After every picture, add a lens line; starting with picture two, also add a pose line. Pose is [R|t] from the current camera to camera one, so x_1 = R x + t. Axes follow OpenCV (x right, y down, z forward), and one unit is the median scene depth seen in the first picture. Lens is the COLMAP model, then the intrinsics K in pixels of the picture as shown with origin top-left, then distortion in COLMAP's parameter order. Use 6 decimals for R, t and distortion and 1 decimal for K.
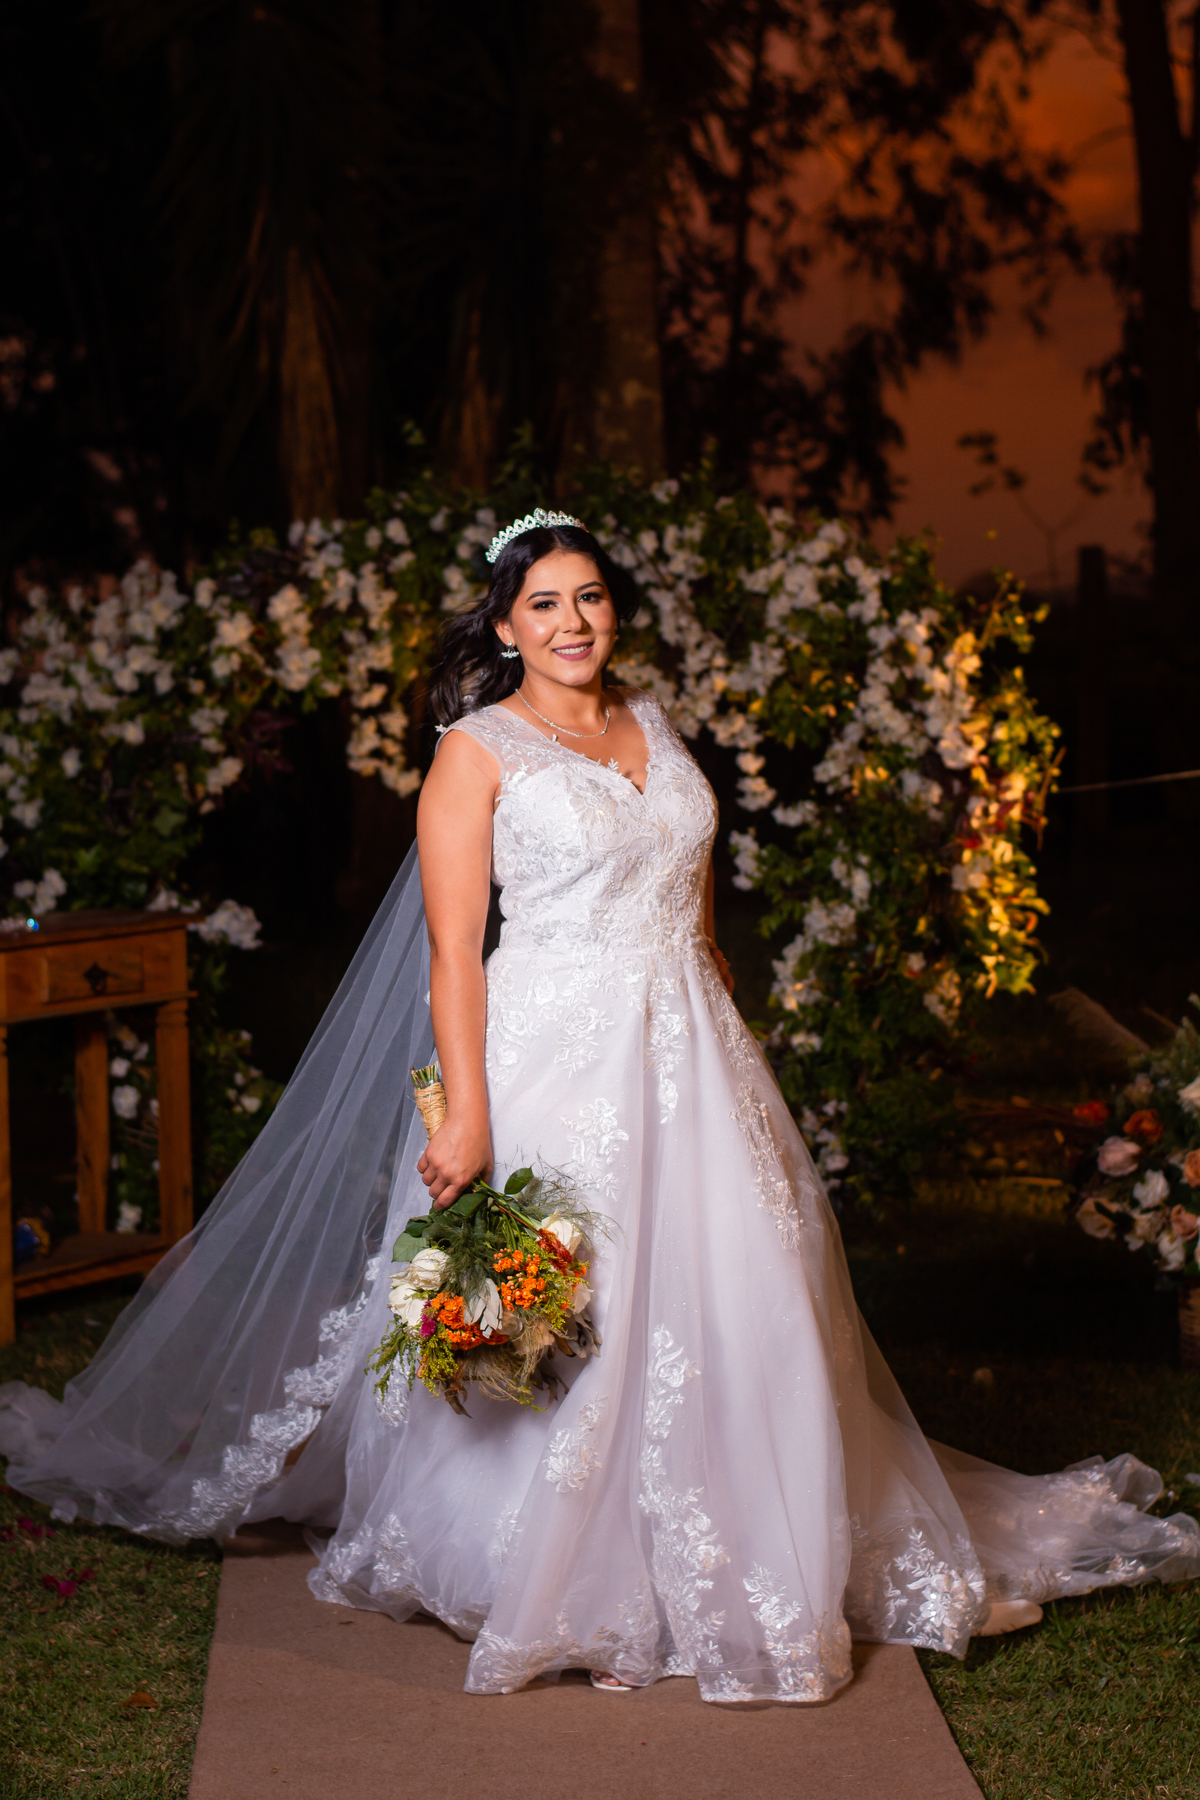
lens RADIAL K [[3758.8, 0, 600.6], [0, 3758.8, 940.5], [0, 0, 1]] dist [-0.081609, 0.051890]
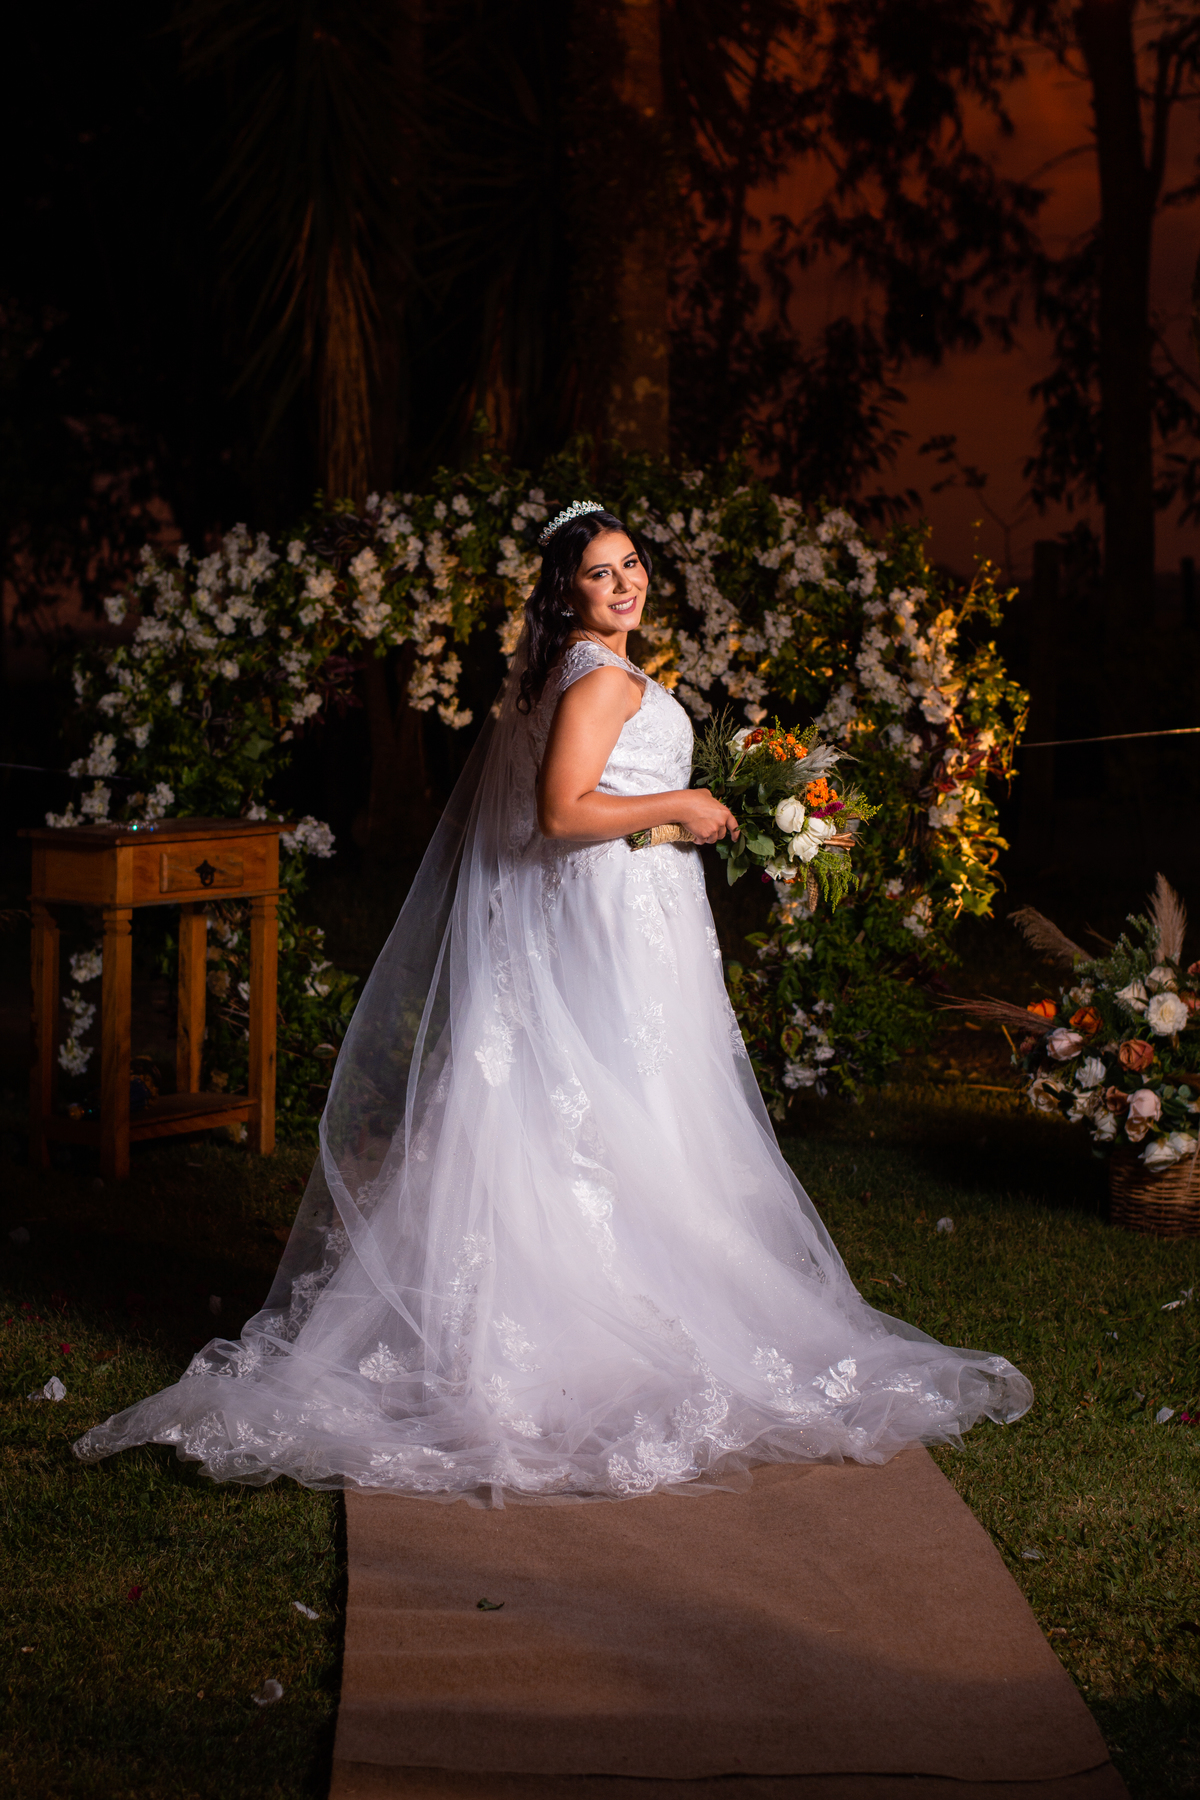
lens RADIAL K [[3758.8, 0, 600.6], [0, 3758.8, 940.5], [0, 0, 1]] dist [-0.081609, 0.051890]
pose [[0.999252, 0.033973, 0.018472, -0.028613], [-0.034062, 0.999409, 0.004529, 0.019725], [-0.018307, -0.005155, 0.999819, -0.169781]]
